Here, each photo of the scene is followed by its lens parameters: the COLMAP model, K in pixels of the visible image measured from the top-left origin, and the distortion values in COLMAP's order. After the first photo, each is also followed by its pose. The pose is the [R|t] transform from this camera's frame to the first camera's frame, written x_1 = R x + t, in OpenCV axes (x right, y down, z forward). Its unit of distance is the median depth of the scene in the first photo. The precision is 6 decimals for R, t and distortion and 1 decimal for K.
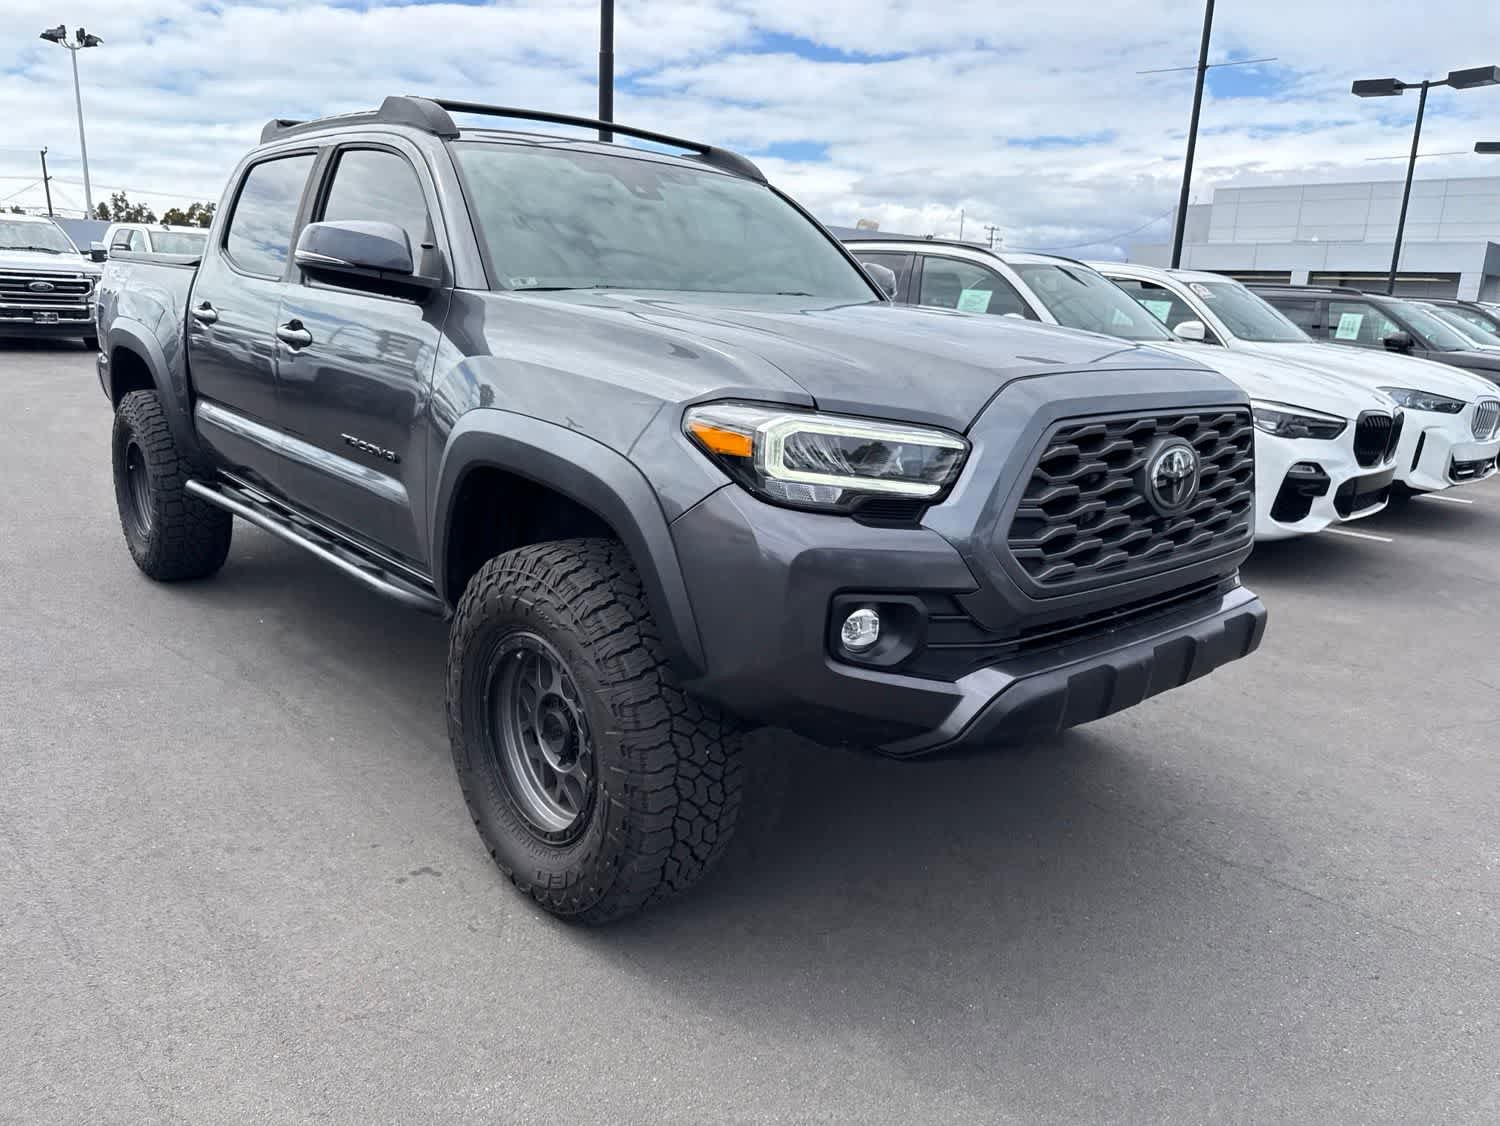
lens RADIAL K [[1075.6, 0, 760.2], [0, 1075.6, 538.2], [0, 0, 1]] dist [0.024949, -0.025619]
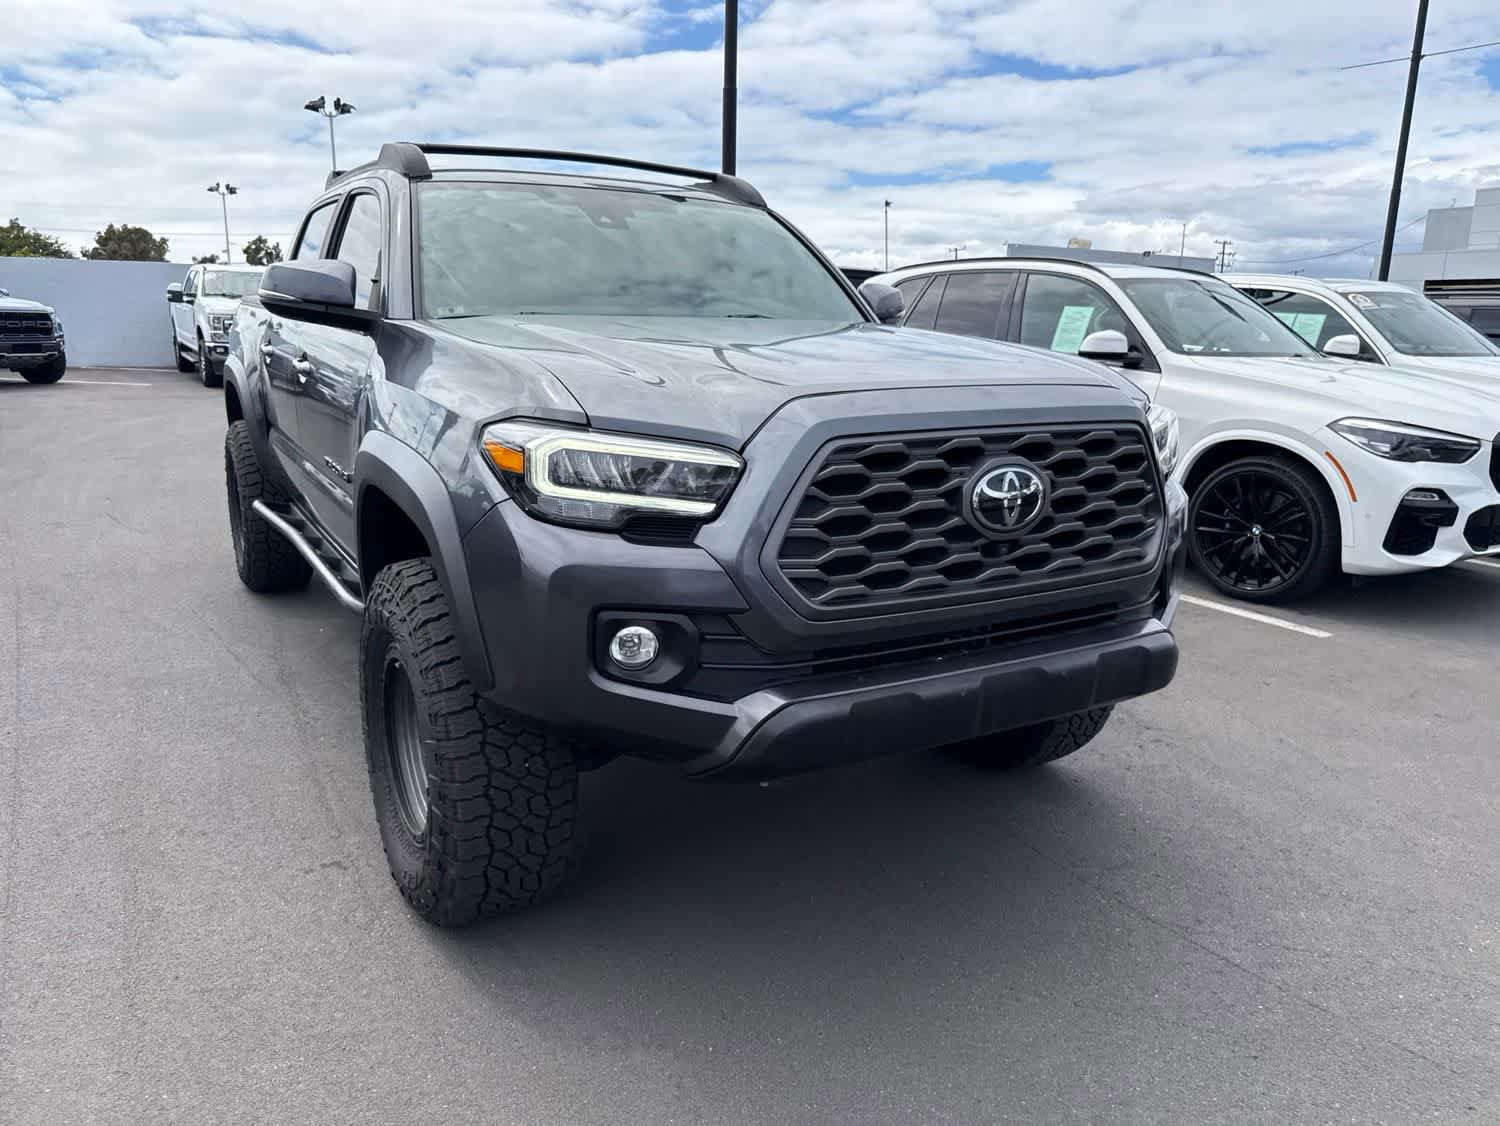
lens RADIAL K [[1077.7, 0, 762.0], [0, 1077.7, 544.6], [0, 0, 1]] dist [0.021948, -0.021098]
pose [[0.980908, 0.013249, -0.194019, 0.349510], [-0.017045, 0.999694, -0.017911, 0.004633], [0.193723, 0.020876, 0.980834, 0.035329]]
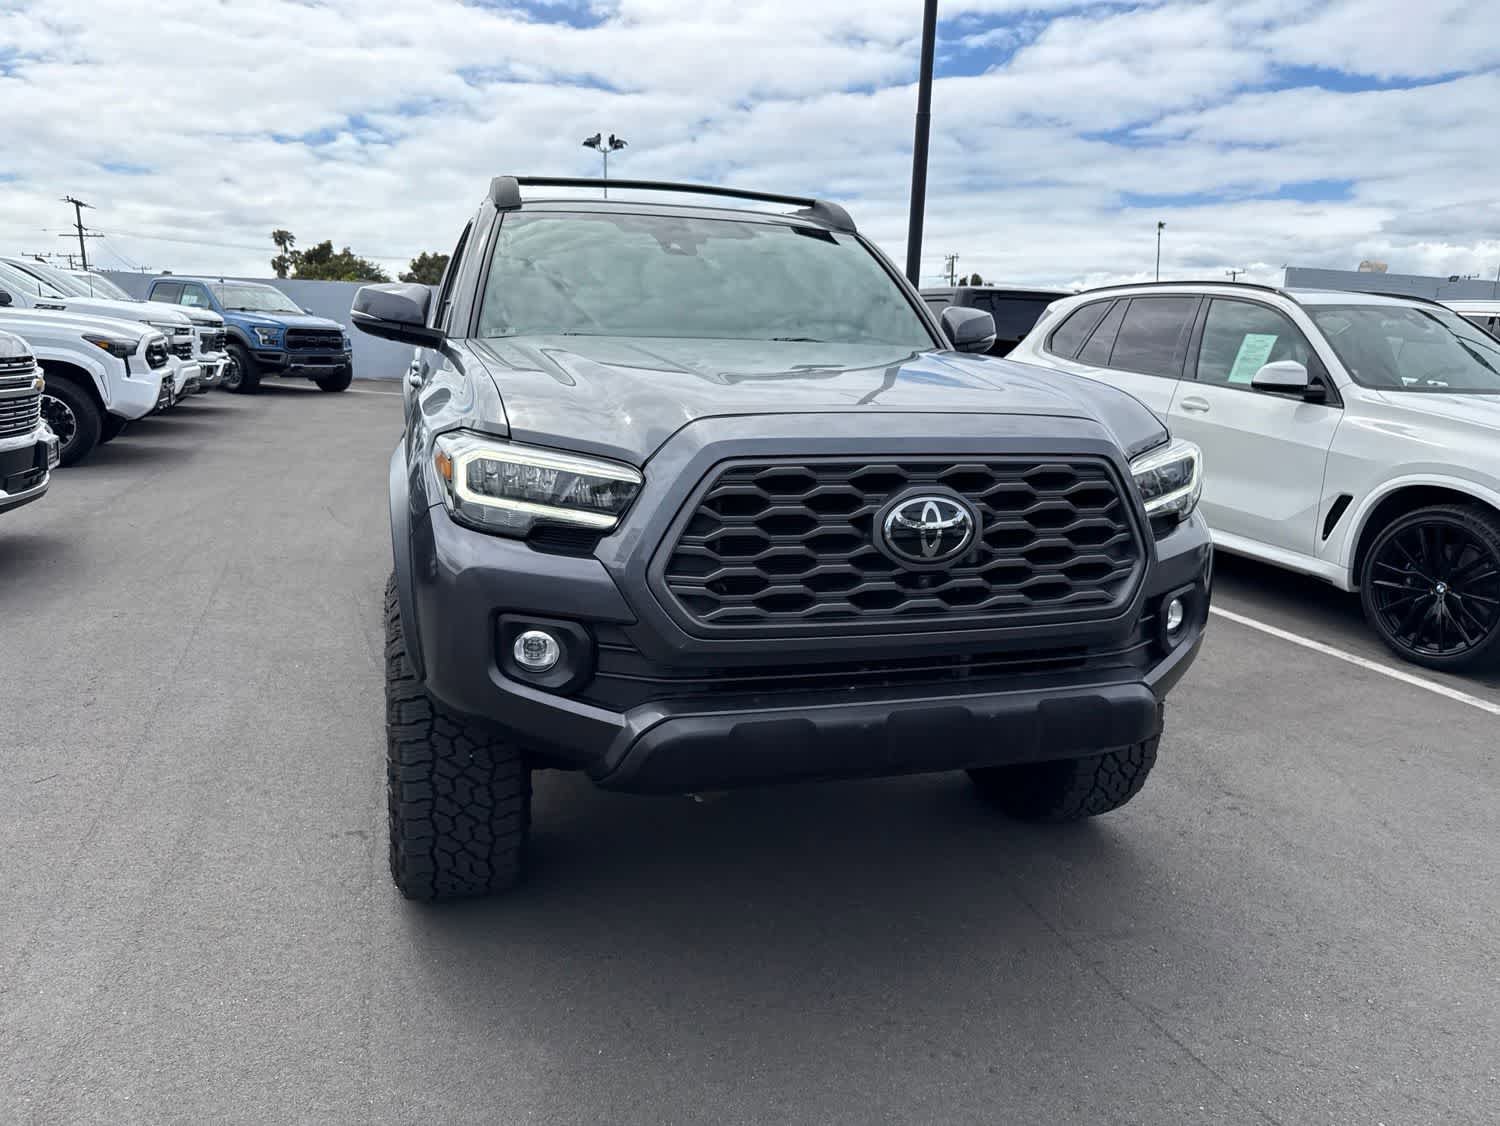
lens RADIAL K [[1075.6, 0, 760.2], [0, 1075.6, 538.2], [0, 0, 1]] dist [0.024949, -0.025619]
pose [[0.909405, 0.061302, -0.411369, 0.618329], [-0.082122, 0.996072, -0.033112, -0.006288], [0.407723, 0.063894, 0.910867, 0.114069]]
